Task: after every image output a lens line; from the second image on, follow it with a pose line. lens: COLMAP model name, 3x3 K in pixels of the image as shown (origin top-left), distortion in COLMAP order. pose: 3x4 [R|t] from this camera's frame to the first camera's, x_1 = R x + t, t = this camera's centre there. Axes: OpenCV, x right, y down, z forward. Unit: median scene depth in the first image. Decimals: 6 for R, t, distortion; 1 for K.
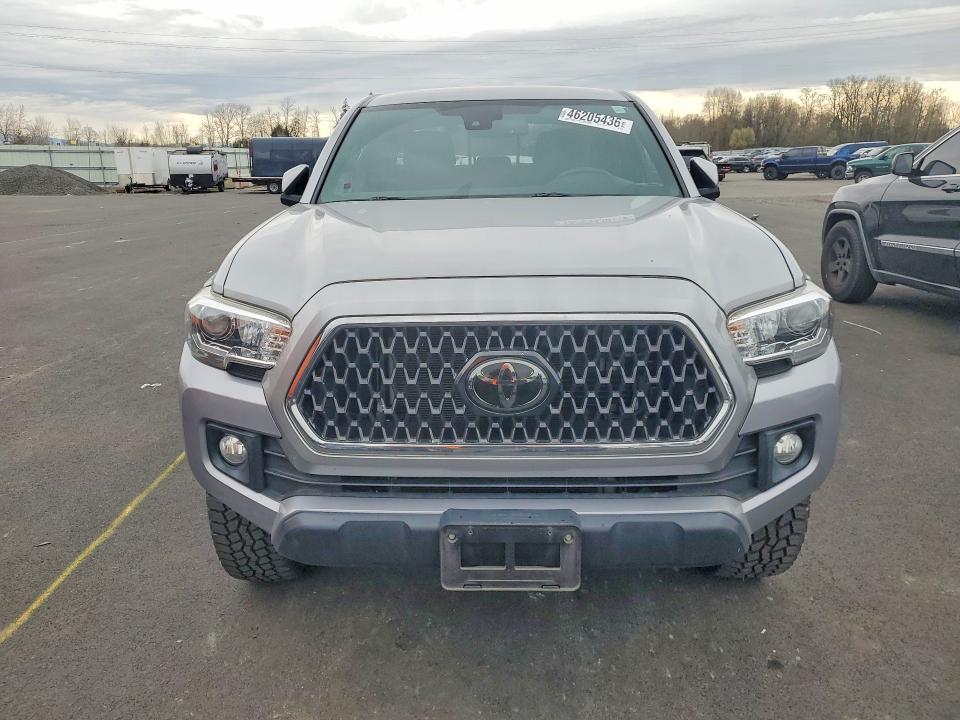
lens RADIAL K [[727.5, 0, 480.0], [0, 727.5, 360.0], [0, 0, 1]] dist [0.020353, 0.004200]
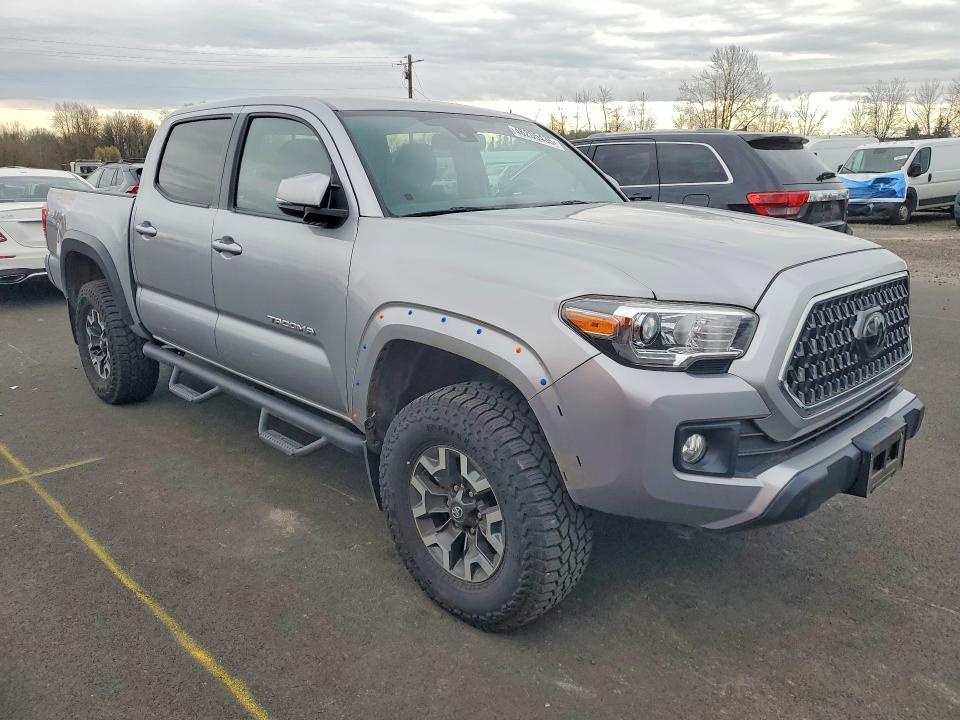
lens RADIAL K [[727.5, 0, 480.0], [0, 727.5, 360.0], [0, 0, 1]] dist [0.020353, 0.004200]
pose [[0.701024, -0.165819, 0.693592, -1.045423], [0.184121, 0.981701, 0.048604, -0.086326], [-0.688960, 0.093633, 0.718726, 0.393548]]
